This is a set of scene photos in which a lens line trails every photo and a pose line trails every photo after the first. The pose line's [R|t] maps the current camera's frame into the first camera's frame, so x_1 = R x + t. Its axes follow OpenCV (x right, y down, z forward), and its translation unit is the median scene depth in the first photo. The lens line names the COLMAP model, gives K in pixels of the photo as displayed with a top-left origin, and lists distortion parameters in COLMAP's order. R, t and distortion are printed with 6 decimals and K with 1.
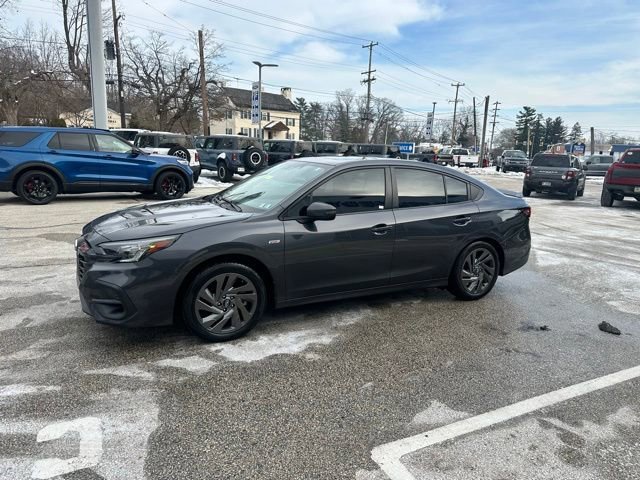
lens RADIAL K [[450.2, 0, 324.5], [0, 450.2, 244.1], [0, 0, 1]] dist [0.050028, -0.062977]
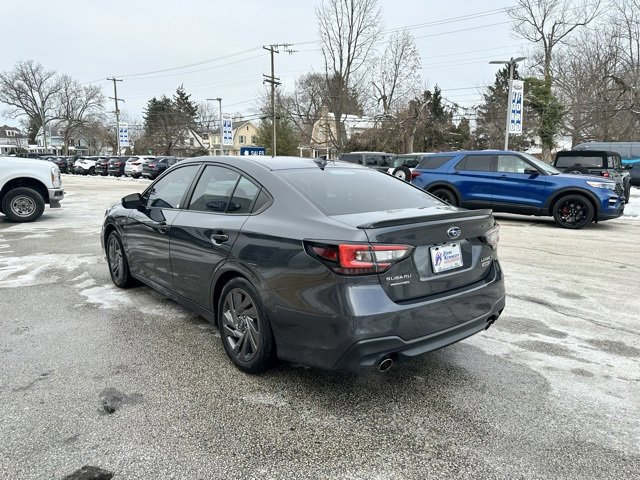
lens RADIAL K [[450.5, 0, 316.0], [0, 450.5, 244.0], [0, 0, 1]] dist [0.038320, -0.051581]
pose [[0.194607, 0.130331, -0.972184, 0.998369], [-0.199772, 0.975626, 0.090804, -0.134727], [0.960323, 0.176544, 0.215900, 0.981907]]
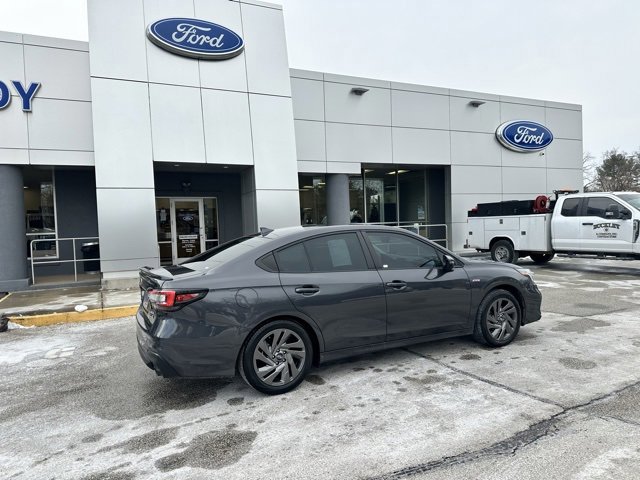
lens RADIAL K [[450.5, 0, 319.3], [0, 450.5, 239.1], [0, 0, 1]] dist [0.038320, -0.051581]
pose [[-0.999472, -0.003832, 0.032256, 0.067610], [0.003744, 0.972803, 0.231603, -0.428922], [-0.032266, 0.231602, -0.972275, 2.147674]]
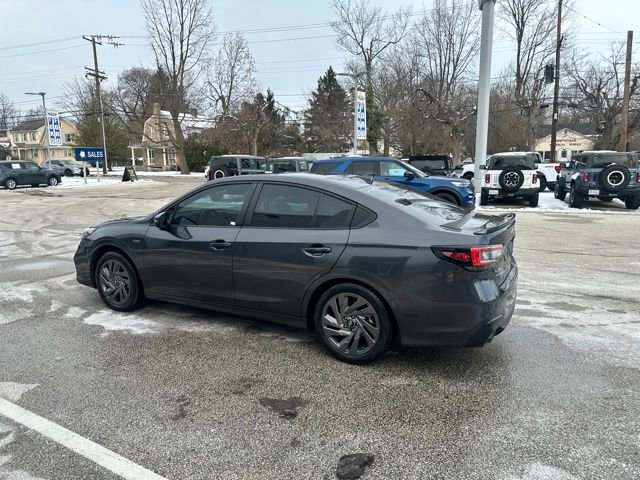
lens RADIAL K [[450.5, 0, 314.7], [0, 450.5, 241.6], [0, 0, 1]] dist [0.038320, -0.051581]
pose [[0.537160, 0.099637, -0.837575, 0.938723], [-0.147611, 0.988779, 0.022957, -0.083511], [0.830464, 0.111304, 0.545840, 0.562431]]
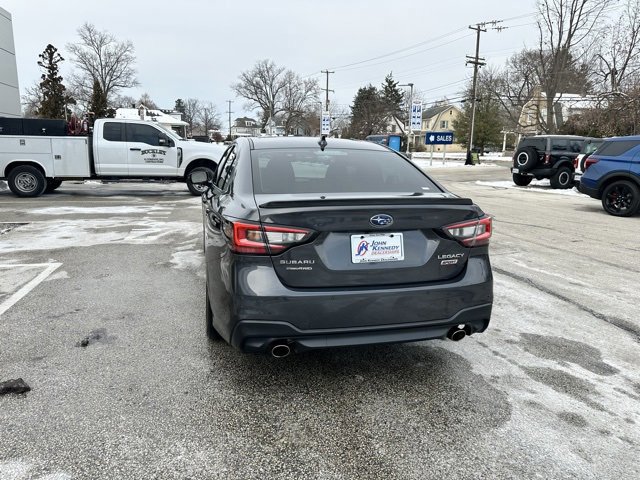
lens RADIAL K [[450.5, 0, 315.8], [0, 450.5, 234.2], [0, 0, 1]] dist [0.038320, -0.051581]
pose [[-0.242939, 0.136178, -0.960436, 0.979782], [-0.223107, 0.955710, 0.191942, -0.199885], [0.944036, 0.260910, -0.201797, 1.317082]]
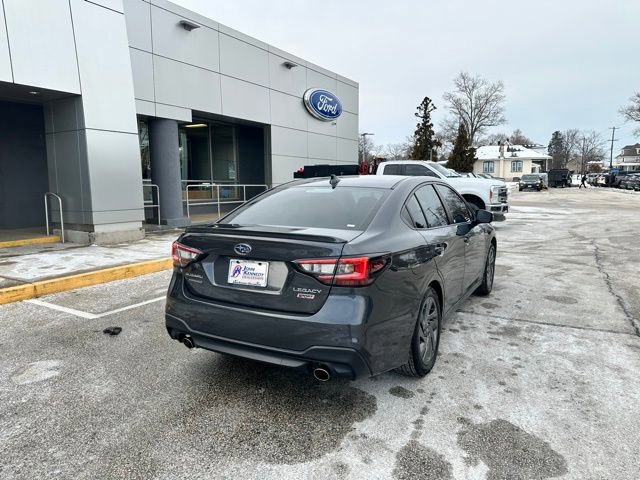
lens RADIAL K [[450.5, 0, 316.4], [0, 450.5, 235.7], [0, 0, 1]] dist [0.038320, -0.051581]
pose [[-0.850921, 0.027515, -0.524573, 0.691980], [-0.132367, 0.955171, 0.264816, -0.322669], [0.508343, 0.294773, -0.809133, 1.815263]]
